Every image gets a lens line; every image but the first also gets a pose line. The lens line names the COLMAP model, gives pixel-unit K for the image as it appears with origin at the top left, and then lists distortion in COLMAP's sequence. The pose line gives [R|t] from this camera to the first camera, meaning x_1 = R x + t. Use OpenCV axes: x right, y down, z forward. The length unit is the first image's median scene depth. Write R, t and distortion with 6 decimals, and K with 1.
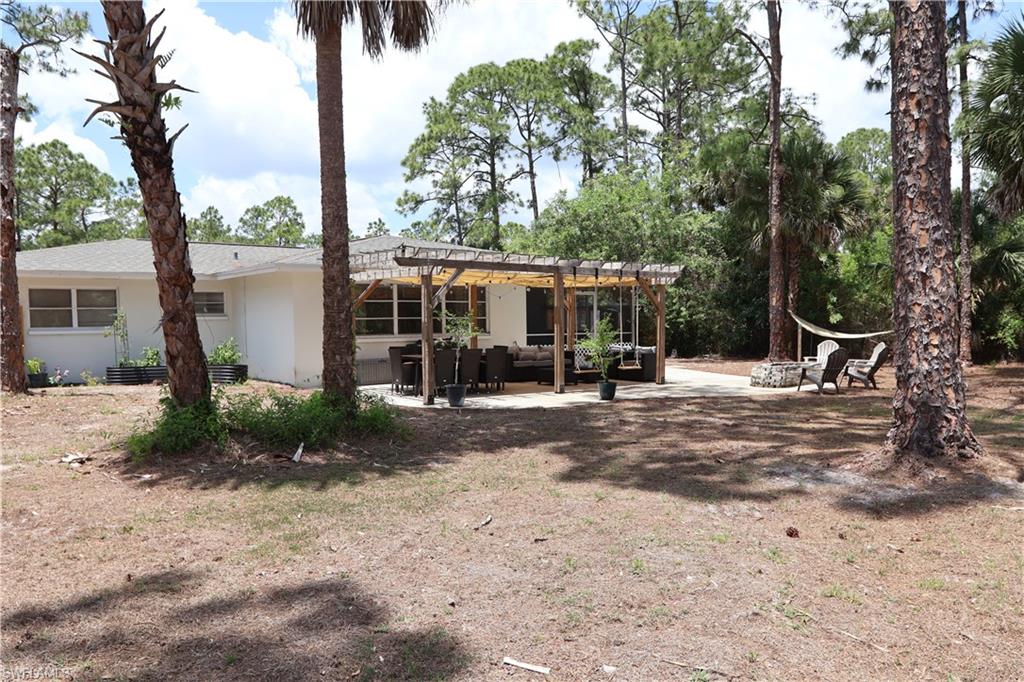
lens RADIAL K [[758.9, 0, 500.1], [0, 758.9, 361.3], [0, 0, 1]] dist [-0.070329, 0.041033]
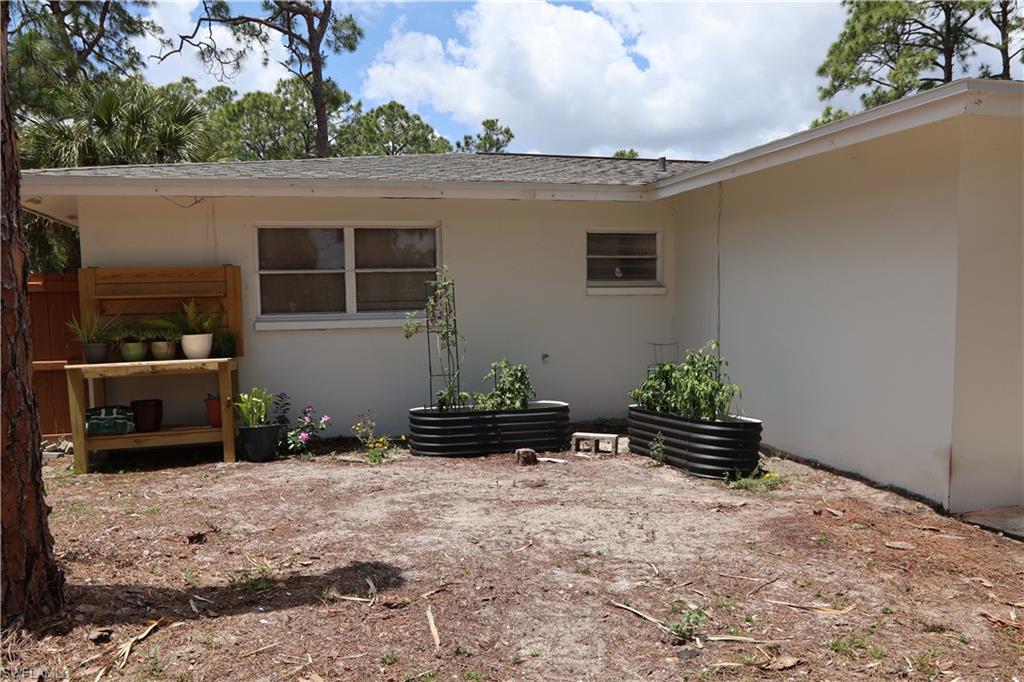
lens RADIAL K [[758.9, 0, 500.1], [0, 758.9, 361.3], [0, 0, 1]] dist [-0.070329, 0.041033]
pose [[0.915750, 0.028272, -0.400752, -0.116154], [-0.014914, 0.999226, 0.036414, -0.013146], [0.401471, -0.027369, 0.915463, 0.235844]]
